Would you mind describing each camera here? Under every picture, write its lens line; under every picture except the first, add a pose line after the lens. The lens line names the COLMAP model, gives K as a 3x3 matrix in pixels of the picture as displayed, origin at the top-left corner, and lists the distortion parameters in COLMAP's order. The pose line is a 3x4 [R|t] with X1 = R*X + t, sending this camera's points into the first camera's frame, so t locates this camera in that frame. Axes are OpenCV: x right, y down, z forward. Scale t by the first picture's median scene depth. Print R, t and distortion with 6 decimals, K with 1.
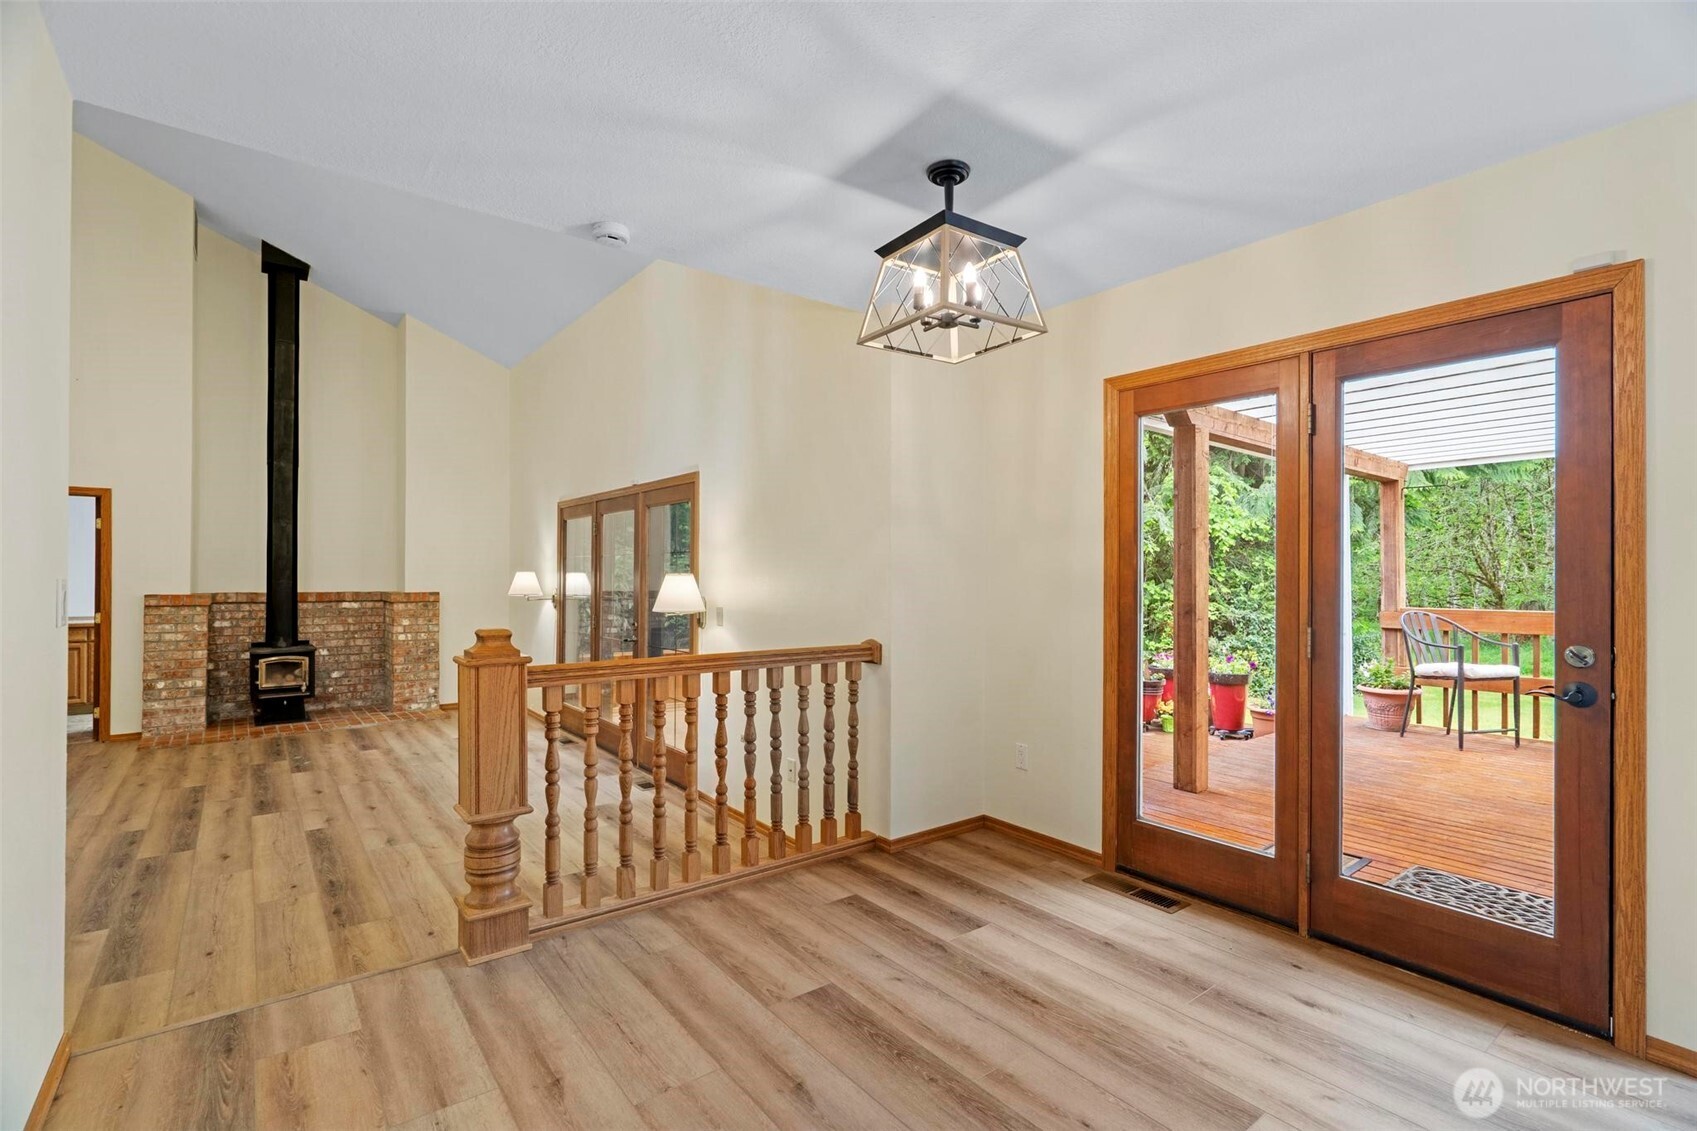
lens RADIAL K [[780.1, 0, 849.9], [0, 780.1, 568.4], [0, 0, 1]] dist [0.005644, -0.000413]
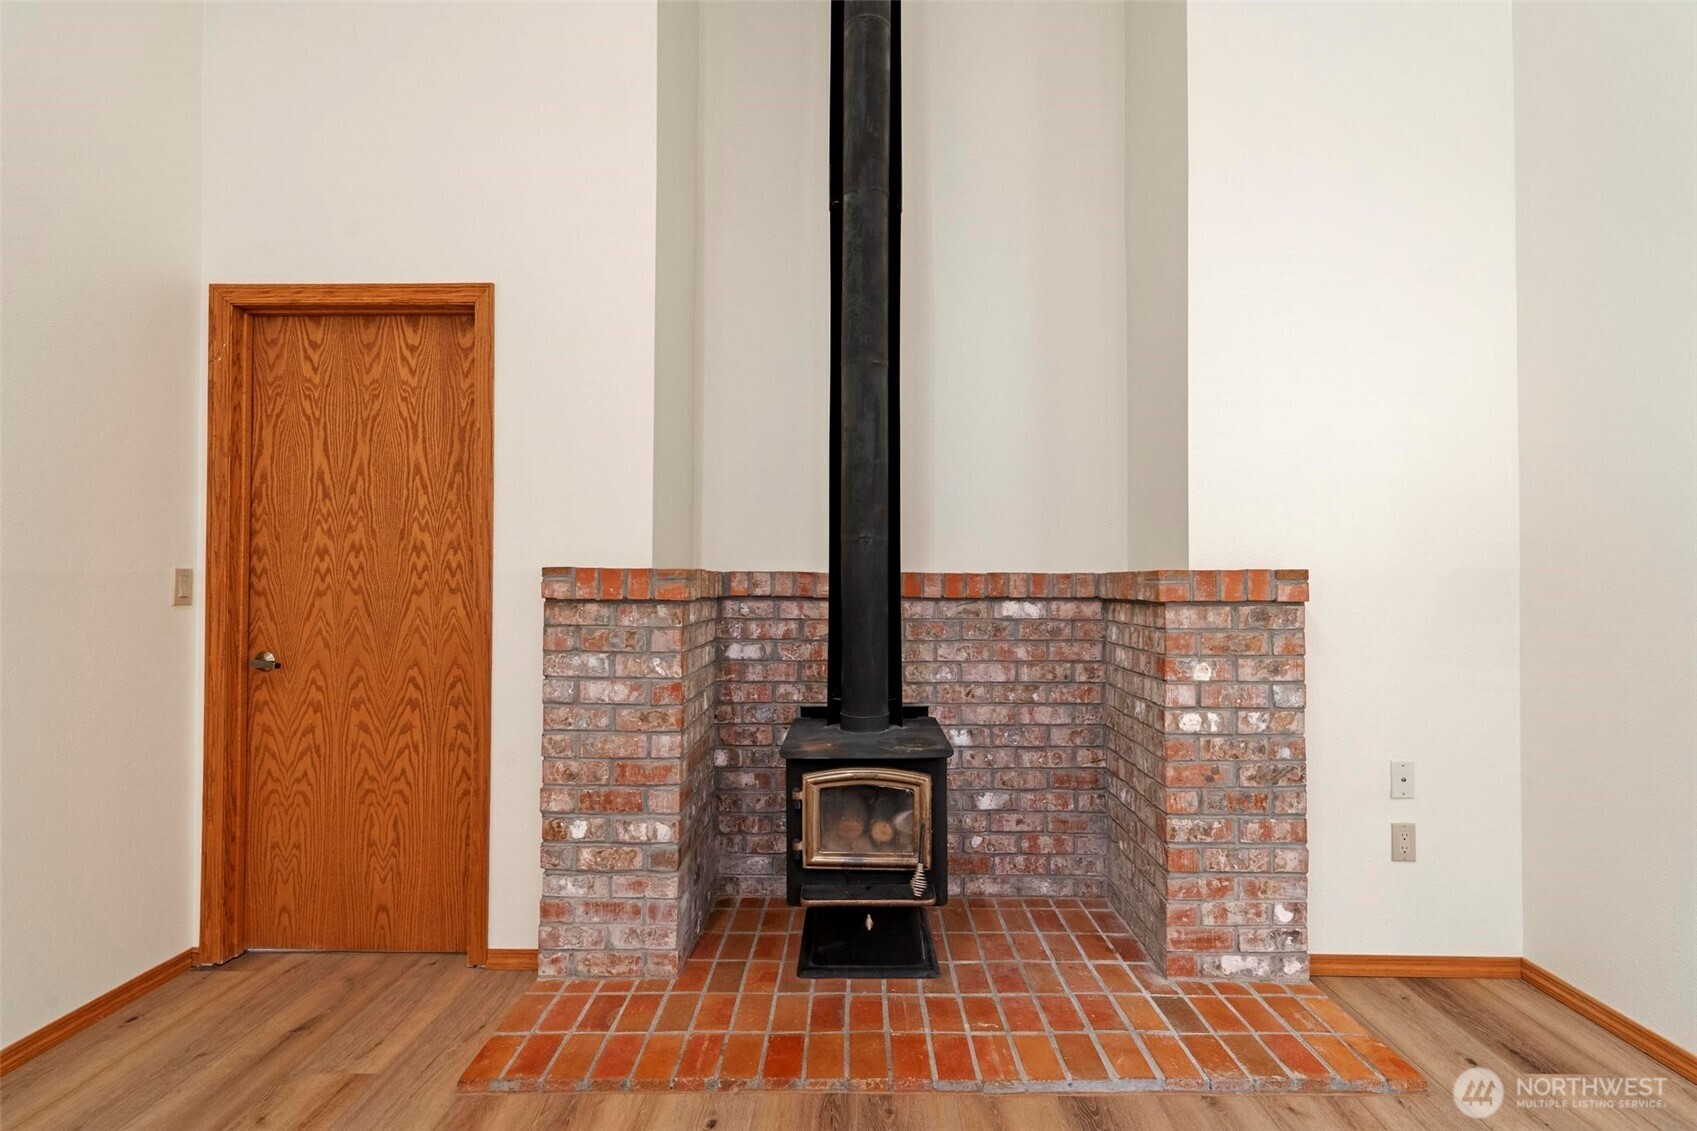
lens RADIAL K [[813.6, 0, 859.4], [0, 813.6, 578.5], [0, 0, 1]] dist [0.001661, 0.000554]
pose [[0.786200, -0.005147, -0.617951, -0.554982], [0.003887, 0.999987, -0.003384, 0.039873], [0.617960, 0.000259, 0.786210, 0.786246]]
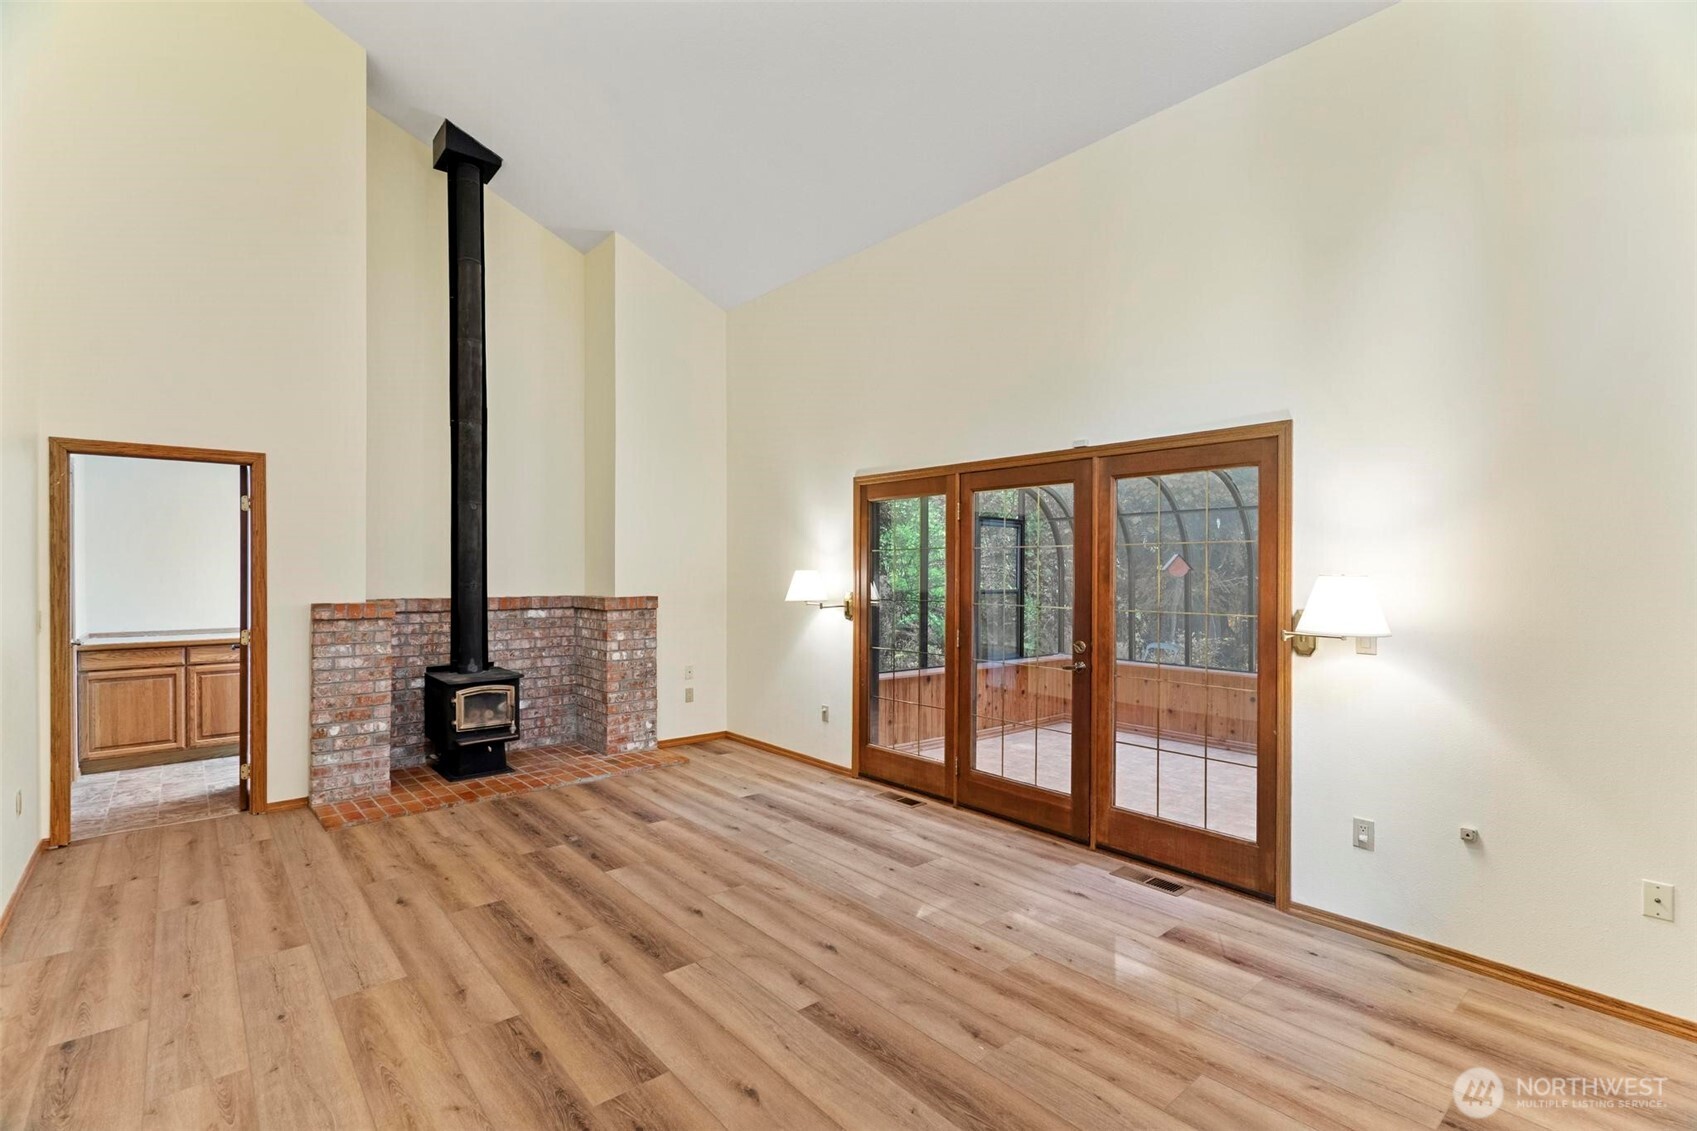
lens RADIAL K [[780.1, 0, 845.6], [0, 780.1, 563.3], [0, 0, 1]] dist [0.005644, -0.000413]
pose [[0.998609, -0.001012, 0.052726, -0.449491], [0.001018, 0.999999, -0.000096, -0.002255], [-0.052725, 0.000150, 0.998609, 0.264861]]
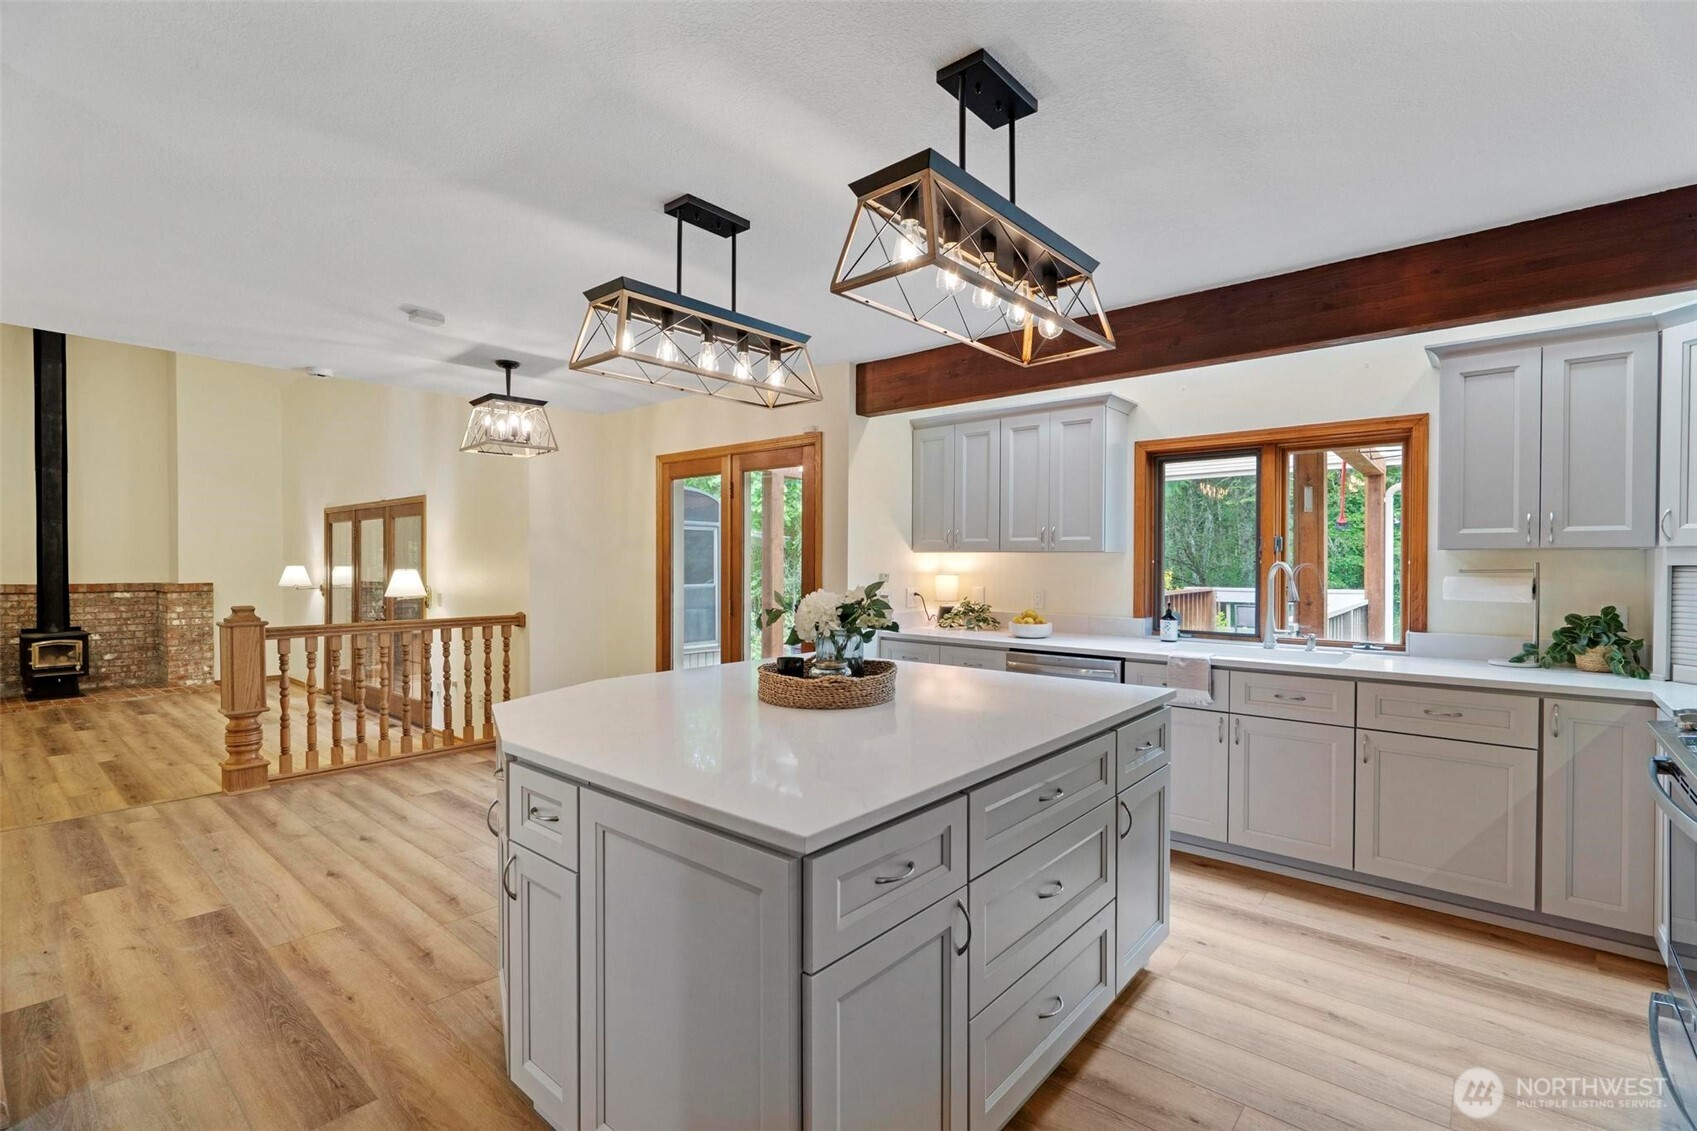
lens RADIAL K [[780.1, 0, 856.5], [0, 780.1, 566.5], [0, 0, 1]] dist [0.005644, -0.000413]
pose [[0.980163, -0.003215, 0.198168, 0.205250], [0.000071, 0.999874, 0.015867, -0.014088], [-0.198194, -0.015538, 0.980040, -0.372560]]
